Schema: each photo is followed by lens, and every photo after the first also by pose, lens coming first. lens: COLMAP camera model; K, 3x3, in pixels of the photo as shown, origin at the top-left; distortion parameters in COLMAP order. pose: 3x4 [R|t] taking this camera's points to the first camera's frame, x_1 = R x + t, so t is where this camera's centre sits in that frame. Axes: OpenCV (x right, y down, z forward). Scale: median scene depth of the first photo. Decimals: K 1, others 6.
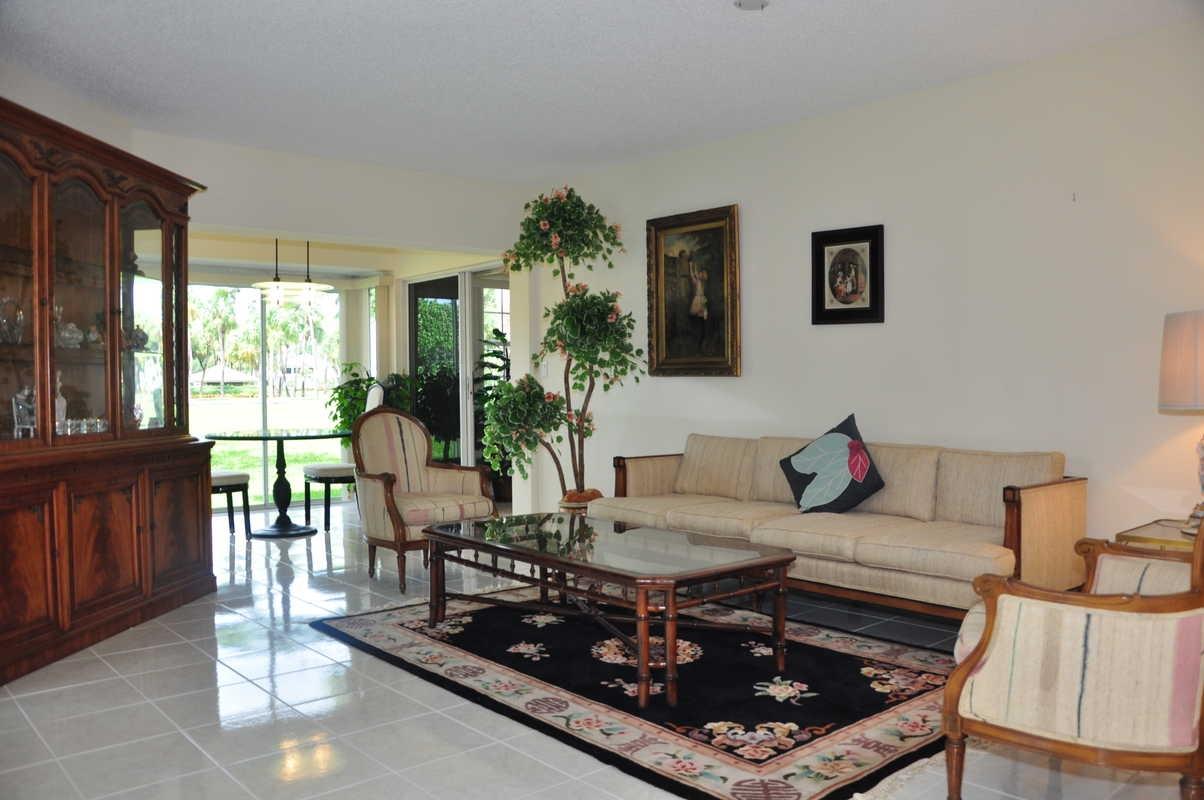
lens RADIAL K [[962.5, 0, 602.9], [0, 962.5, 423.6], [0, 0, 1]] dist [-0.151173, 0.122897]
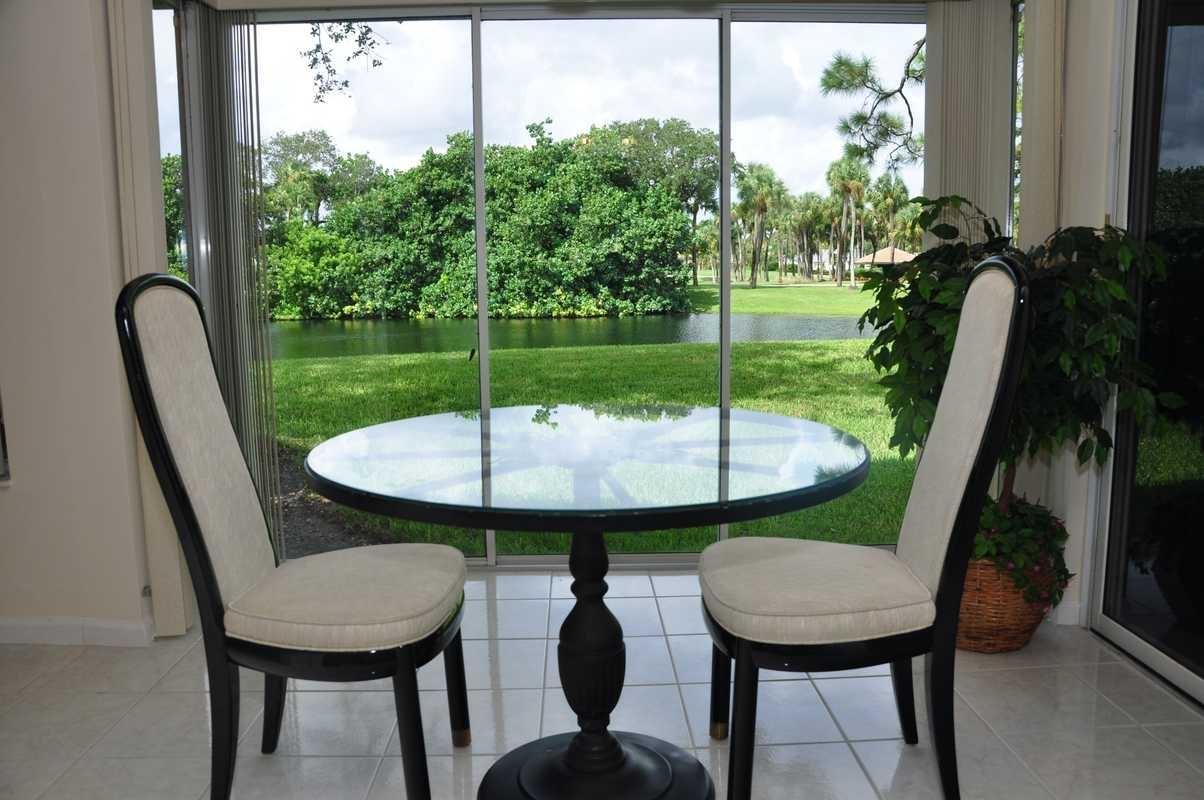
lens RADIAL K [[962.5, 0, 602.9], [0, 962.5, 423.6], [0, 0, 1]] dist [-0.151173, 0.122897]
pose [[0.775249, 0.094848, -0.624494, -0.142968], [-0.017436, 0.991499, 0.128942, -0.025200], [0.631415, -0.089074, 0.770312, 0.669136]]
